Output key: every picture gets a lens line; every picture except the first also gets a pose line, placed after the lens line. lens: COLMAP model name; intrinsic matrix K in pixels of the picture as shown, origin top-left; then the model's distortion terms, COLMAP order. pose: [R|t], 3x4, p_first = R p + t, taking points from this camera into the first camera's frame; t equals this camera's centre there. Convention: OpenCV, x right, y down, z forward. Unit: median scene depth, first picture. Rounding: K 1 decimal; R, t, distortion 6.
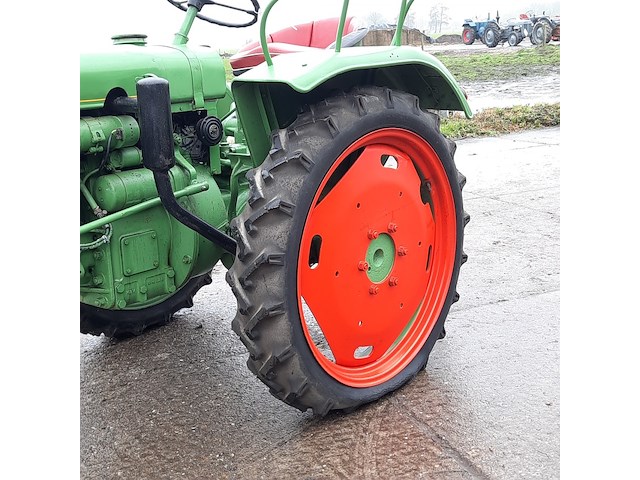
lens RADIAL K [[786.8, 0, 320.0], [0, 786.8, 240.0], [0, 0, 1]] dist [0.090597, -0.079811]
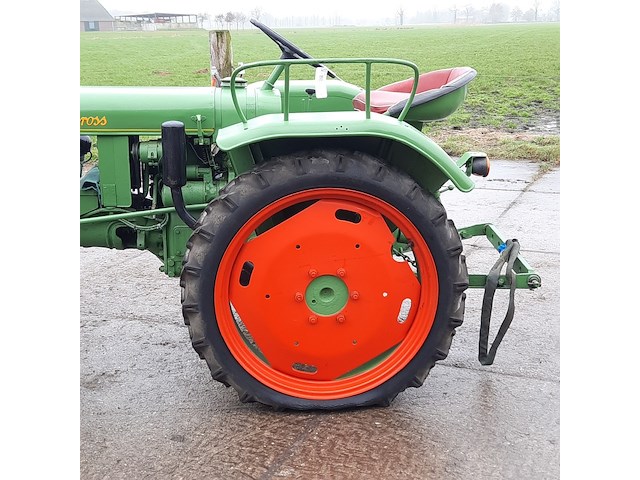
lens RADIAL K [[803.3, 0, 320.0], [0, 803.3, 240.0], [0, 0, 1]] dist [0.131717, -0.340018]
pose [[0.724004, 0.238283, -0.647333, 0.859487], [-0.204388, 0.970405, 0.128608, -0.217487], [0.658820, 0.039194, 0.751279, 0.106675]]
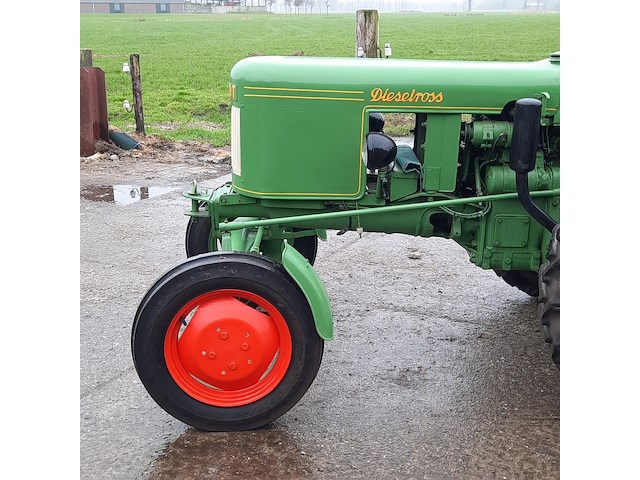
lens RADIAL K [[803.3, 0, 320.0], [0, 803.3, 240.0], [0, 0, 1]] dist [0.131717, -0.340018]
pose [[0.668797, 0.274148, -0.691053, 0.469128], [-0.228186, 0.960356, 0.160146, -0.109702], [0.707561, 0.050583, 0.704840, -0.113437]]
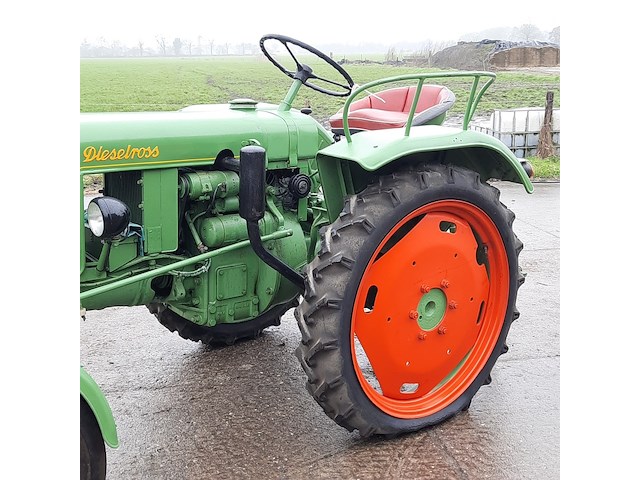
lens RADIAL K [[803.3, 0, 320.0], [0, 803.3, 240.0], [0, 0, 1]] dist [0.131717, -0.340018]
pose [[0.982558, 0.102759, -0.154987, 0.093644], [-0.104651, 0.994501, -0.004073, -0.059028], [0.153717, 0.020221, 0.987908, -0.208229]]
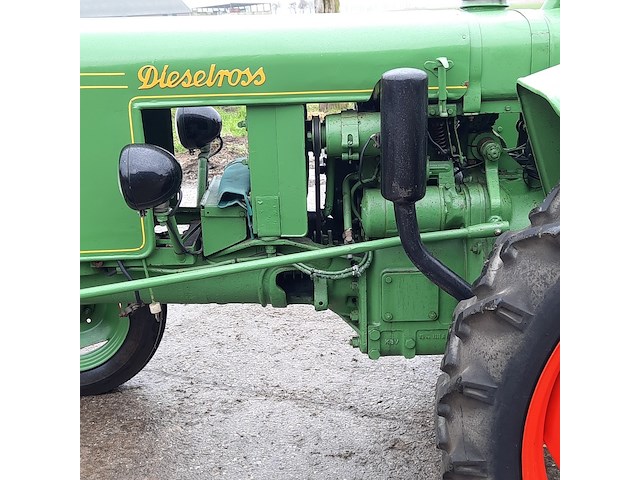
lens RADIAL K [[786.8, 0, 320.0], [0, 786.8, 240.0], [0, 0, 1]] dist [0.090597, -0.079811]
pose [[0.665525, 0.242618, -0.705842, 0.233490], [-0.175668, 0.970044, 0.167797, -0.149296], [0.725408, 0.012321, 0.688209, 0.441343]]
